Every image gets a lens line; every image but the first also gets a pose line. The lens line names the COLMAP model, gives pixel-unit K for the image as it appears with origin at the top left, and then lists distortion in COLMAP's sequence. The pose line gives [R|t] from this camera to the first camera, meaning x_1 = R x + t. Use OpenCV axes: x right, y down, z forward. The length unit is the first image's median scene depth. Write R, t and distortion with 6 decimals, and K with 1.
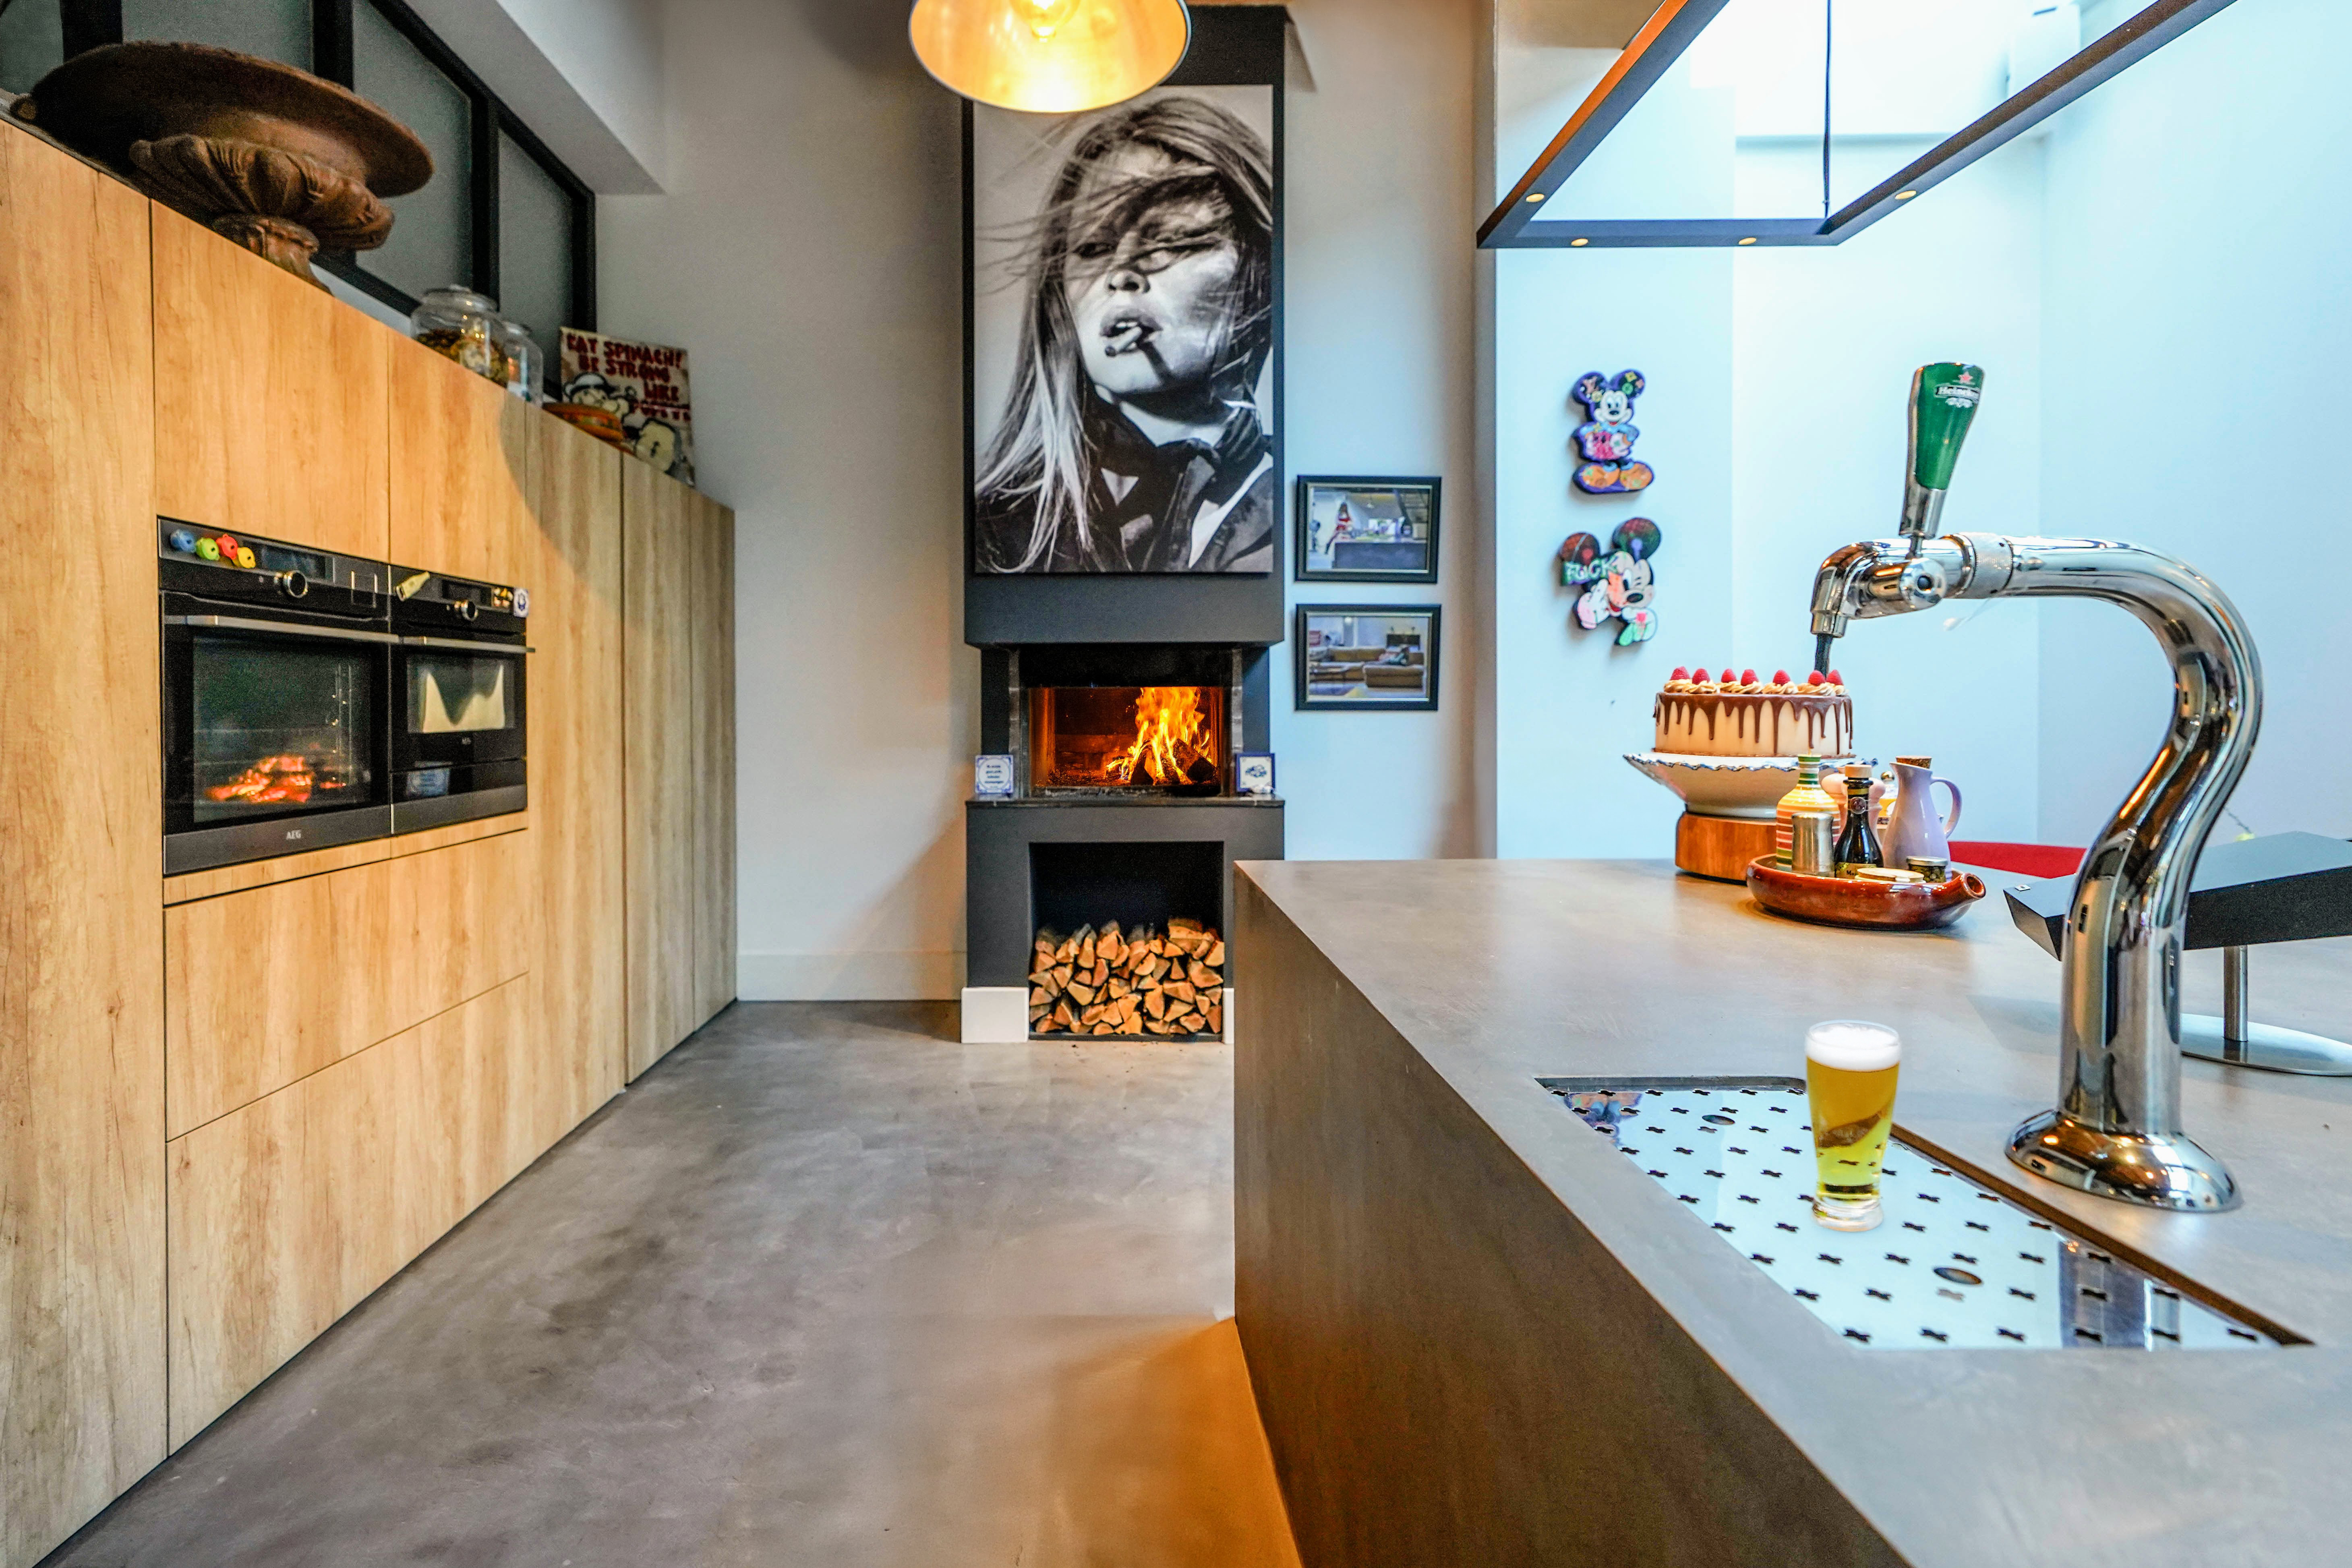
lens RADIAL K [[1080.7, 0, 1132.8], [0, 1080.7, 706.2], [0, 0, 1]] dist [0.001791, 0.000762]
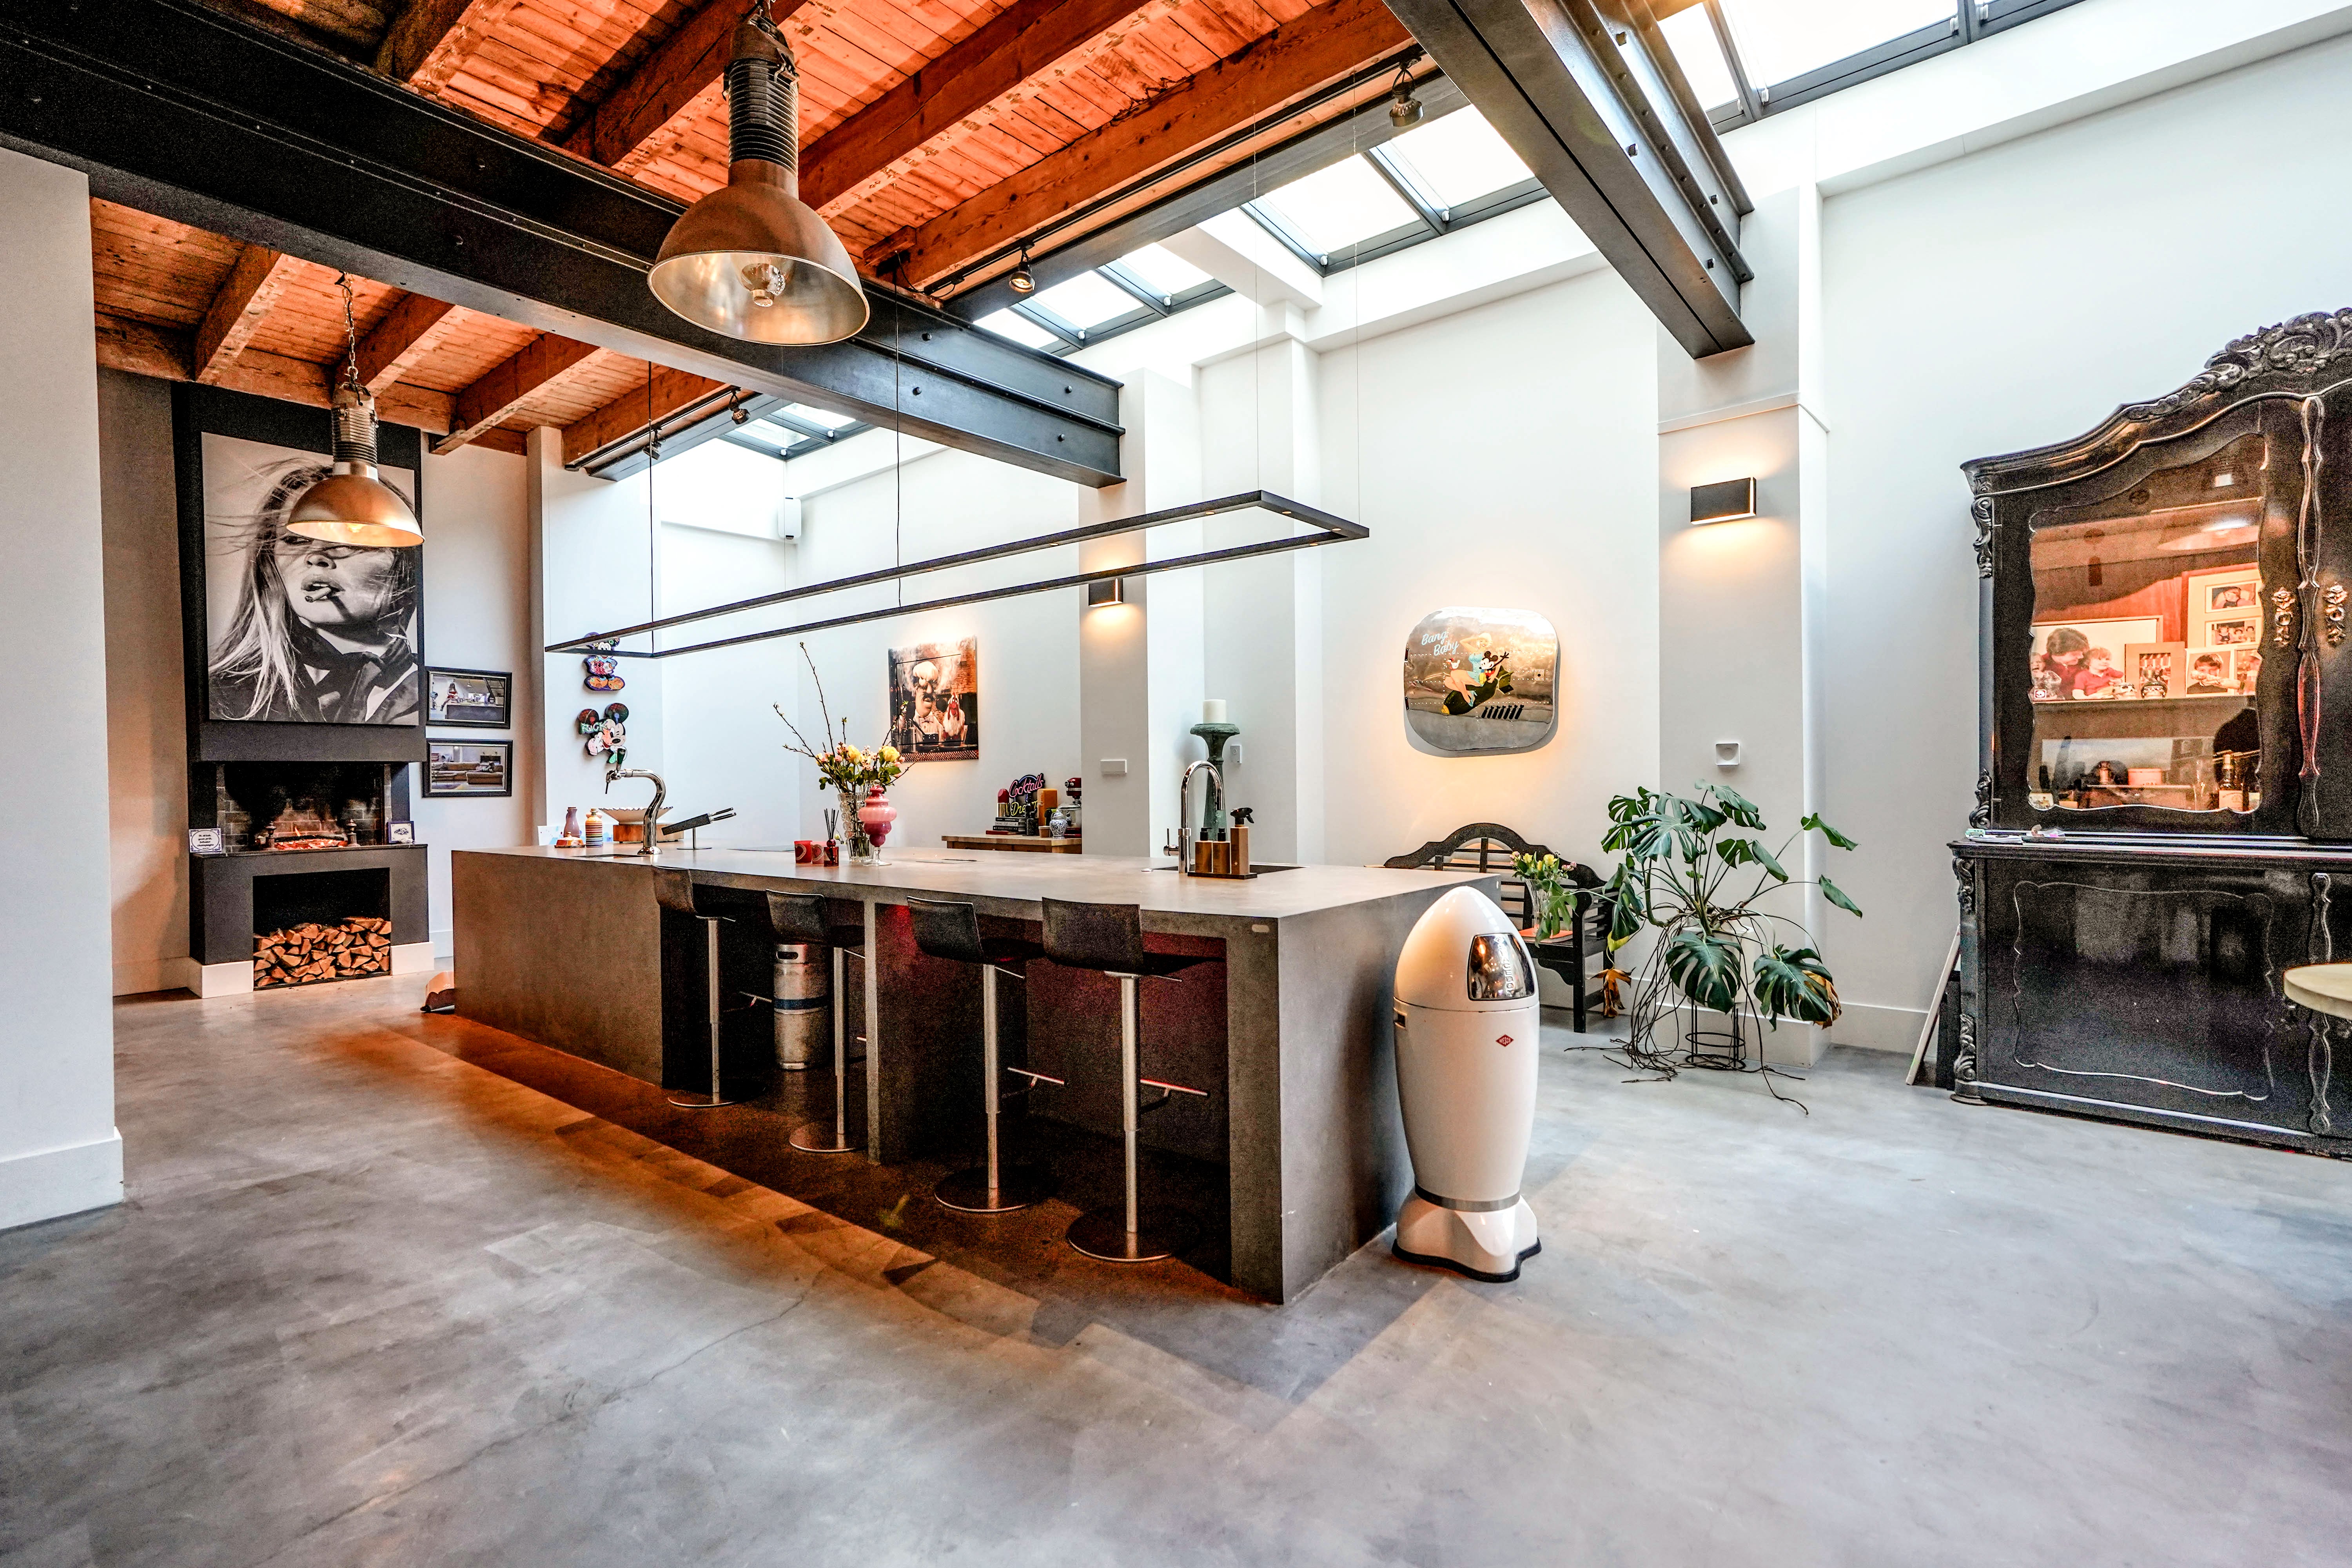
lens RADIAL K [[1080.6, 0, 1168.9], [0, 1080.6, 781.8], [0, 0, 1]] dist [0.001791, 0.000762]
pose [[0.647523, -0.008564, 0.761998, -0.464841], [0.015909, 0.999871, -0.002282, 0.001692], [-0.761880, 0.013600, 0.647576, -1.236789]]
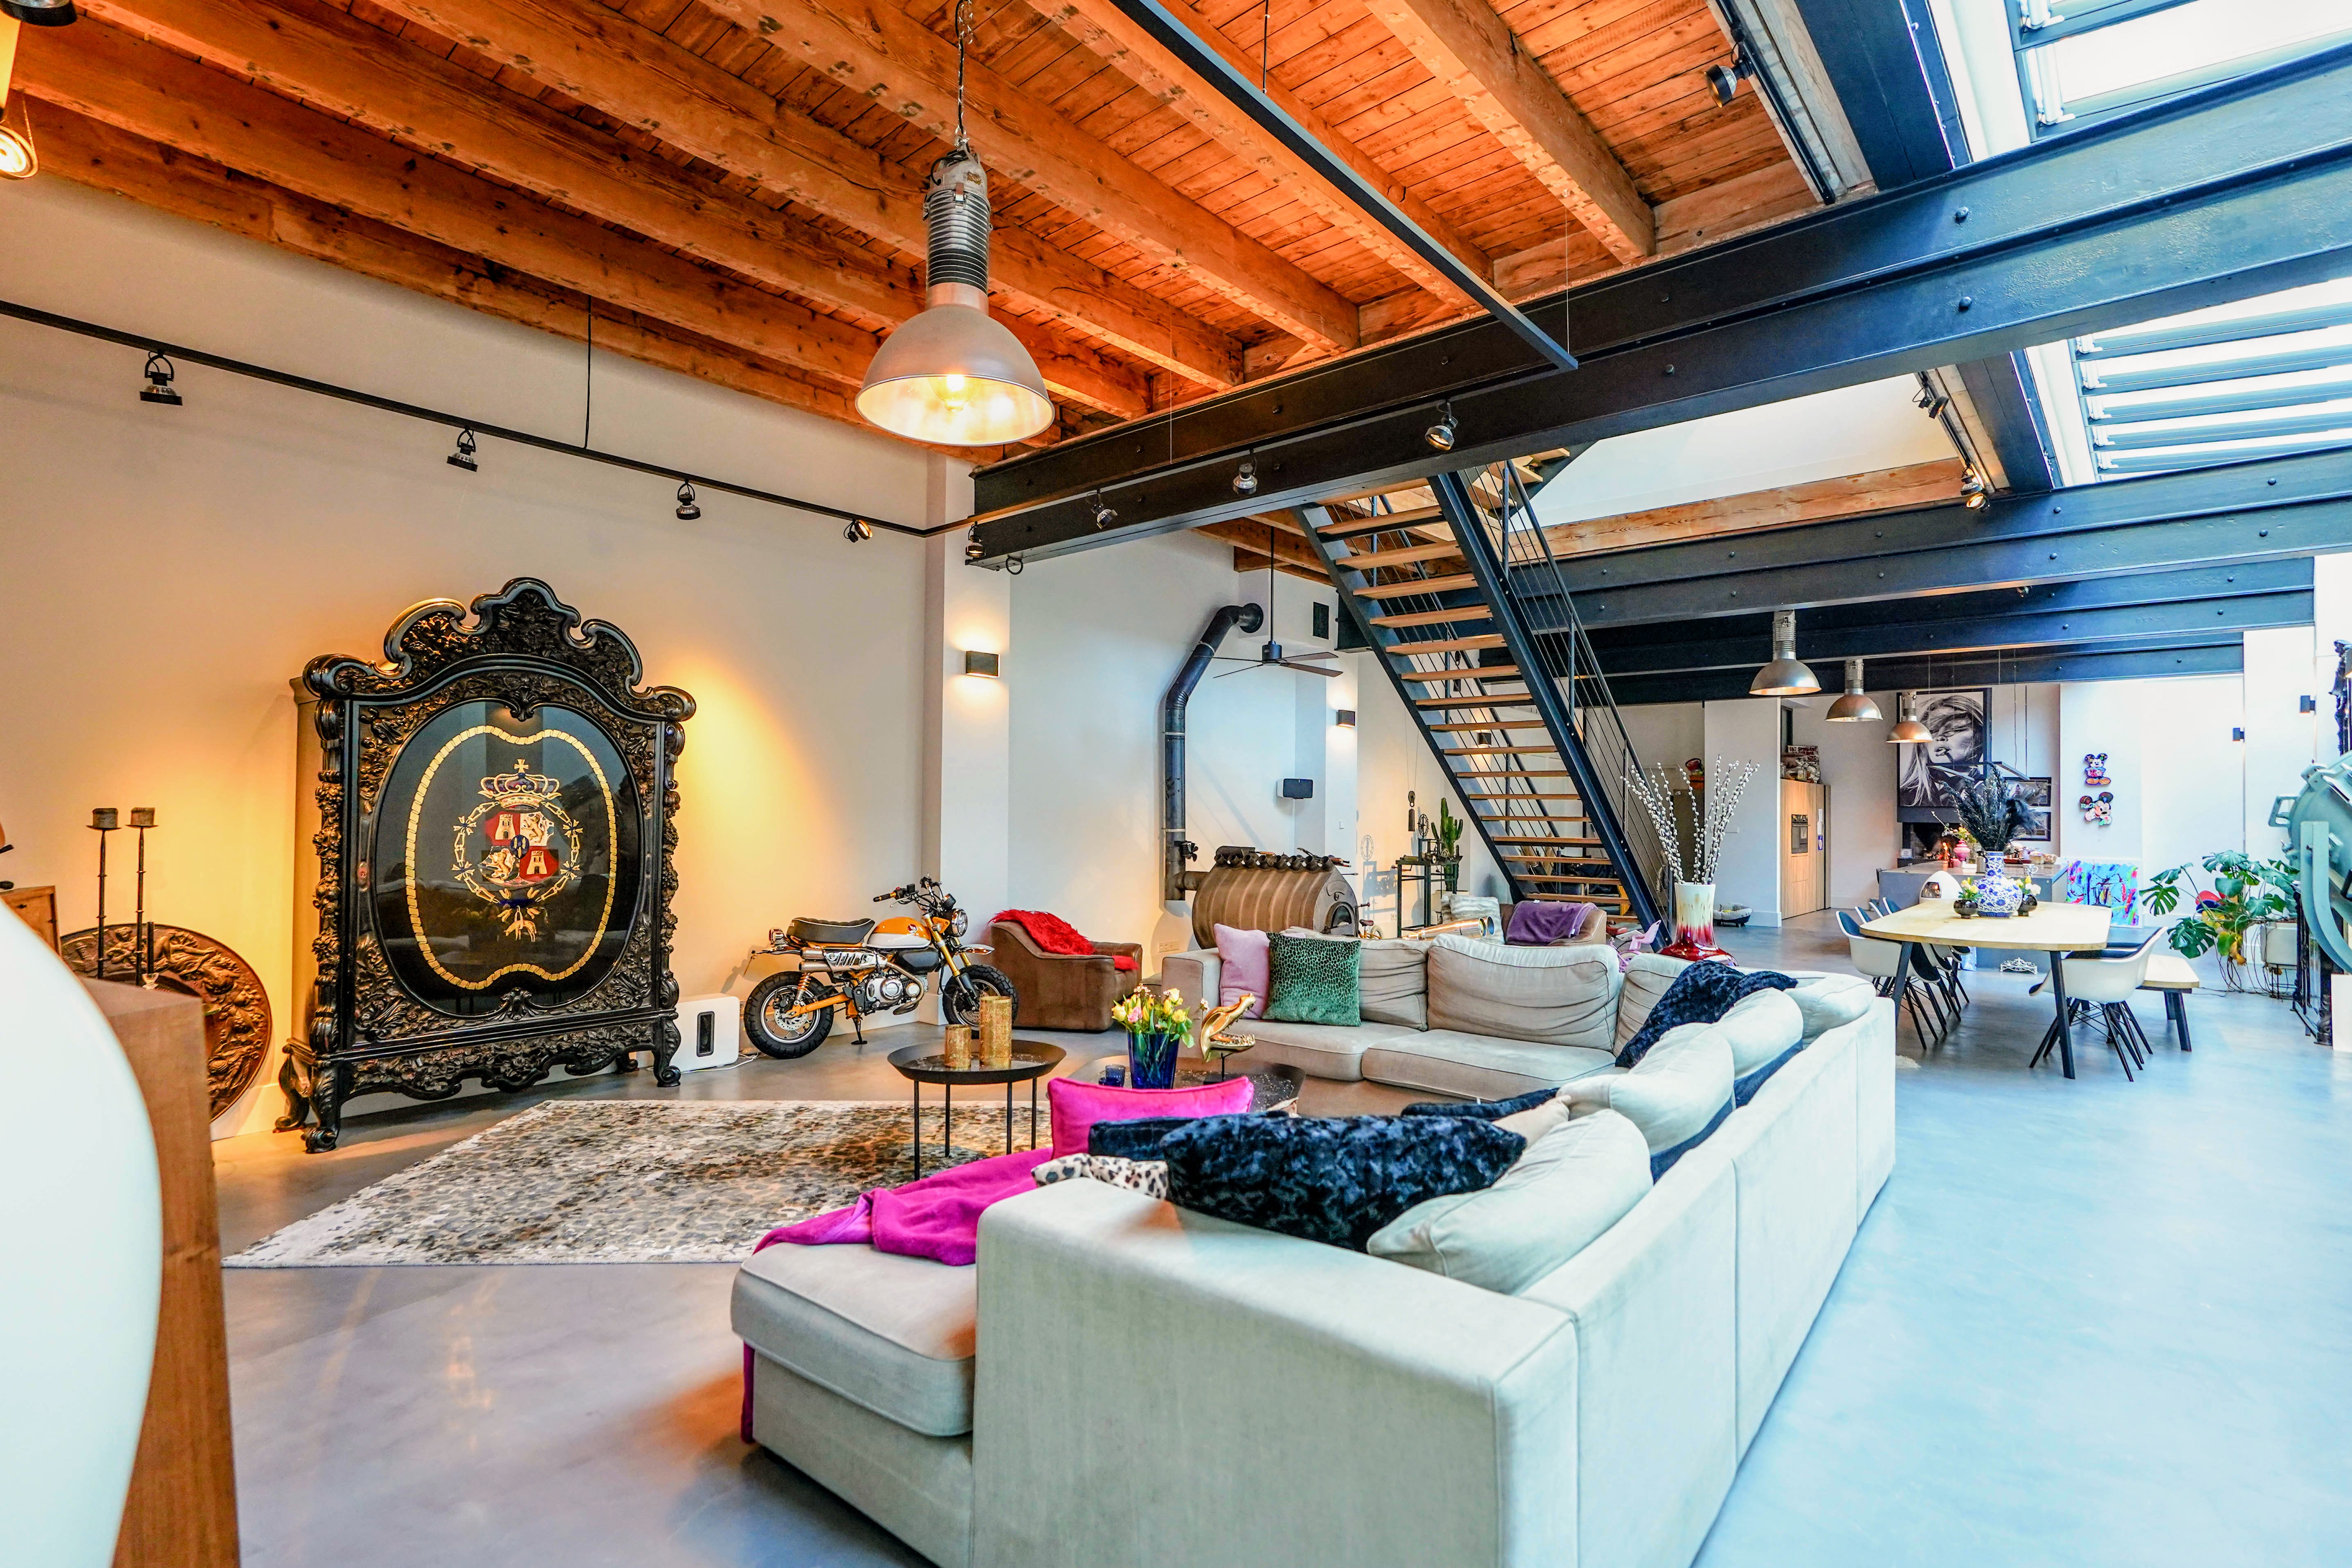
lens RADIAL K [[1080.6, 0, 1186.4], [0, 1080.6, 782.6], [0, 0, 1]] dist [0.001791, 0.000762]
pose [[0.734059, -0.005680, -0.679062, 0.705465], [-0.011649, 0.999713, -0.020955, -0.091614], [0.678985, 0.023292, 0.733782, -4.159451]]
